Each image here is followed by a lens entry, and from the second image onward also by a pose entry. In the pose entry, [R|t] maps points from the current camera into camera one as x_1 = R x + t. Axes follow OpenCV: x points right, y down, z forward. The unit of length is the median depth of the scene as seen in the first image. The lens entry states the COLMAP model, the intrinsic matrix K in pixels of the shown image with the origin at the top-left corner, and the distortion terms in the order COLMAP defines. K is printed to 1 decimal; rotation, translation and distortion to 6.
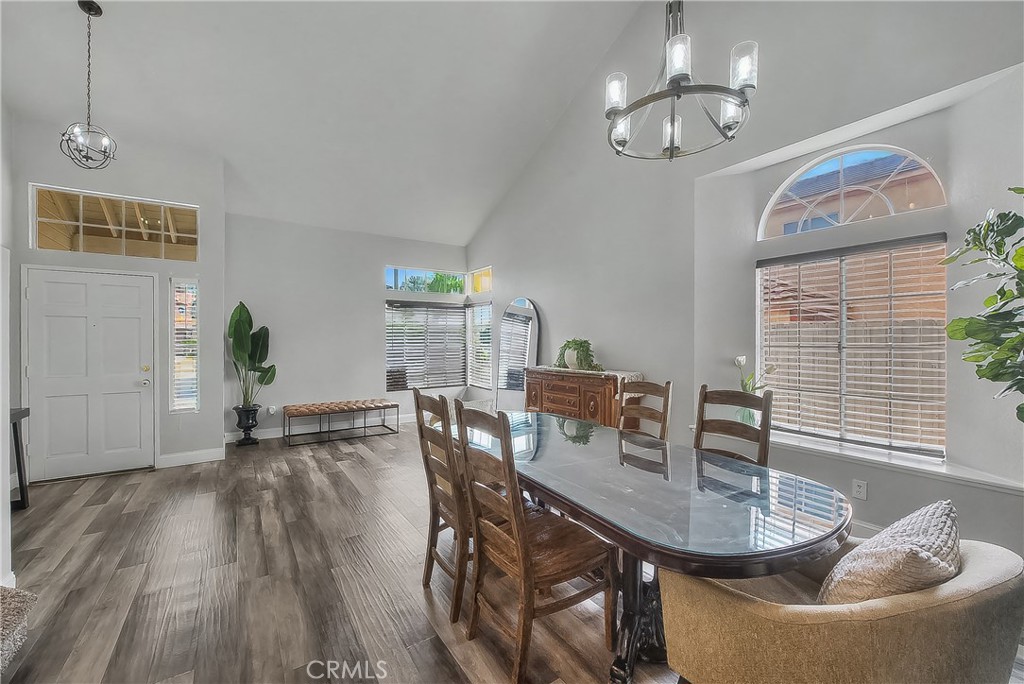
lens RADIAL K [[412.9, 0, 505.2], [0, 412.9, 343.3], [0, 0, 1]] dist [-0.003776, 0.000092]
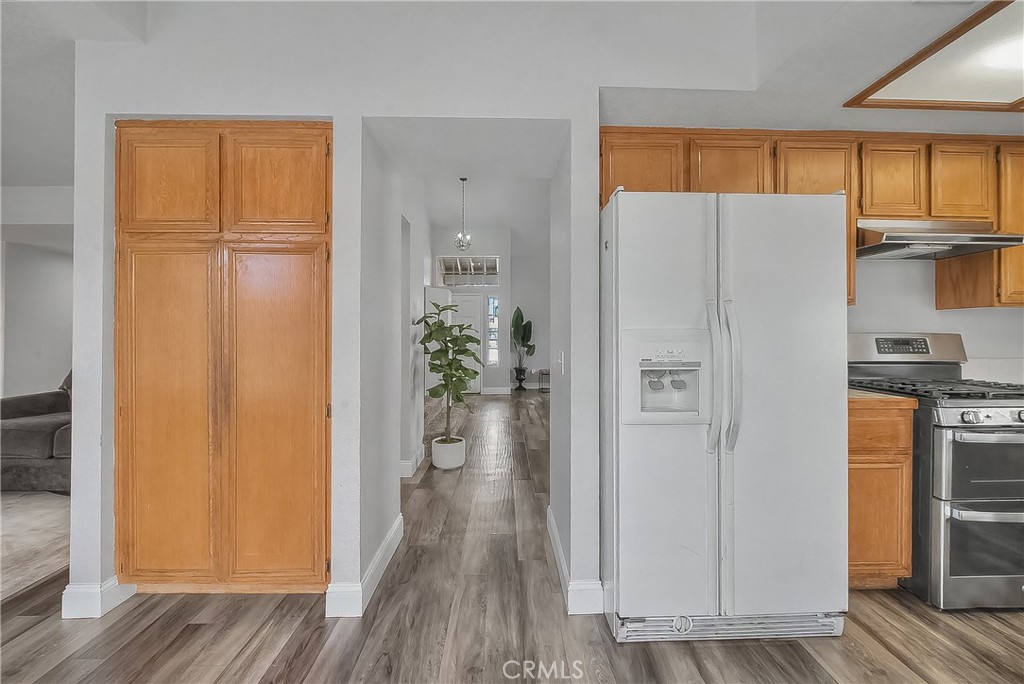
lens RADIAL K [[412.9, 0, 514.7], [0, 412.9, 339.5], [0, 0, 1]] dist [-0.003776, 0.000092]
pose [[0.849574, -0.004051, -0.527454, 0.263426], [-0.001430, 0.999949, -0.009984, 0.053116], [0.527467, 0.009236, 0.849525, -0.479407]]
